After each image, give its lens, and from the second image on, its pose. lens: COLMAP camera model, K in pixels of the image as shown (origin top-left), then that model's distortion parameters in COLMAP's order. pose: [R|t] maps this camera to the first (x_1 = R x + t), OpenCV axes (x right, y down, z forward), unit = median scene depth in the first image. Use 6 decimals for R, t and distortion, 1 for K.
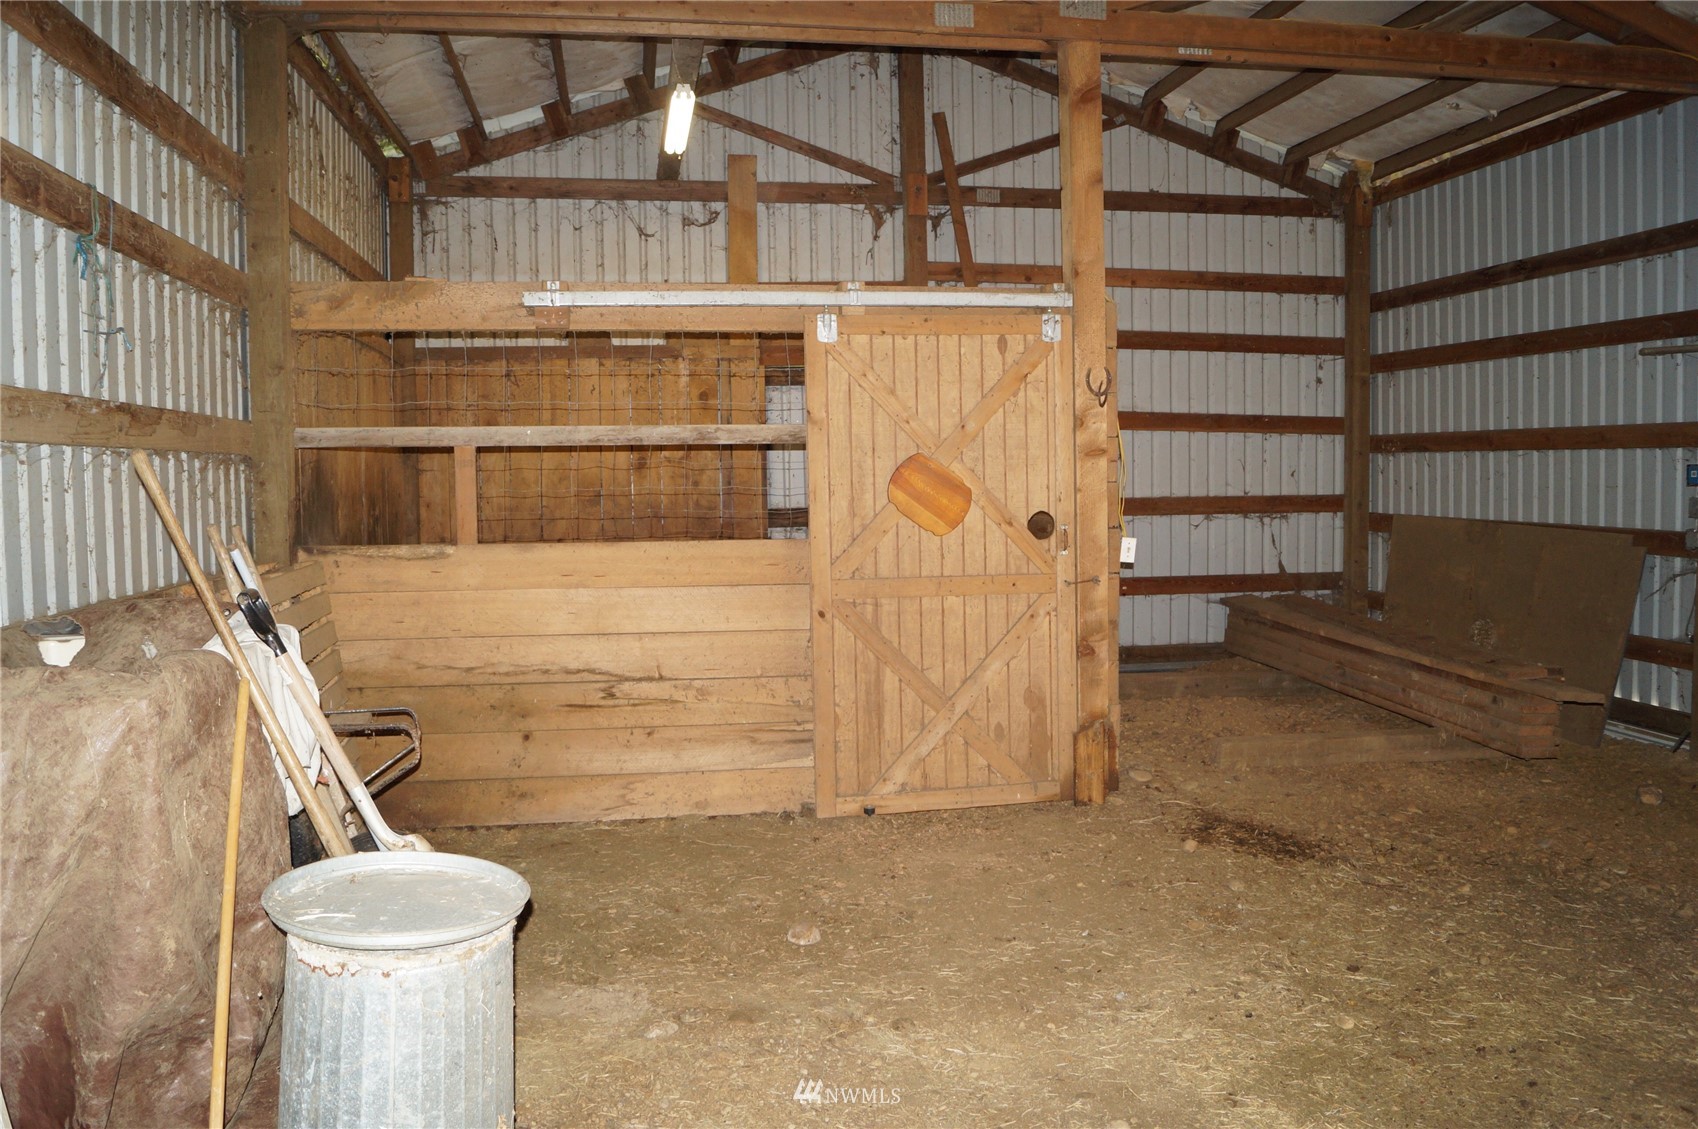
lens RADIAL K [[1327.0, 0, 849.0], [0, 1327.0, 564.5], [0, 0, 1]] dist [0.001475, 0.000663]
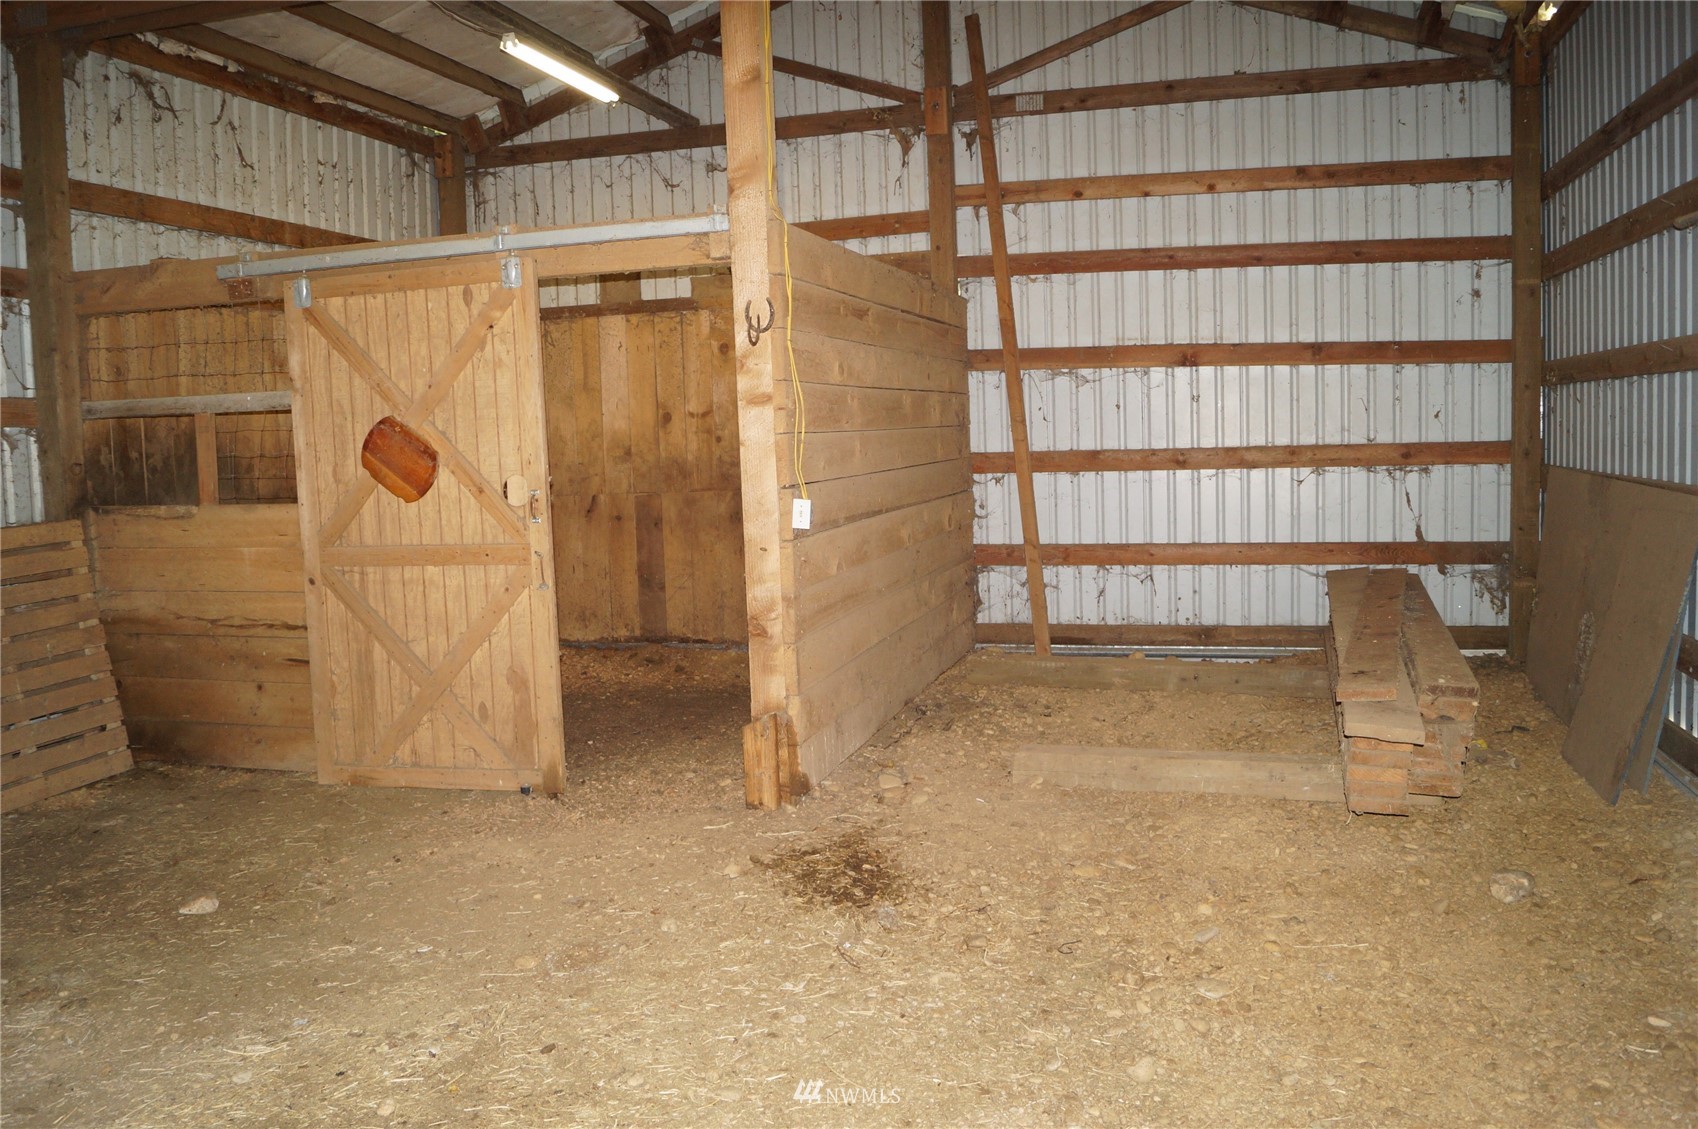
lens RADIAL K [[1380.9, 0, 849.0], [0, 1380.9, 564.5], [0, 0, 1]] dist [-0.013665, -0.006083]
pose [[0.903115, 0.026185, -0.428600, 0.413544], [-0.009713, 0.999129, 0.040575, -0.010918], [0.429290, -0.032481, 0.902583, 0.127494]]
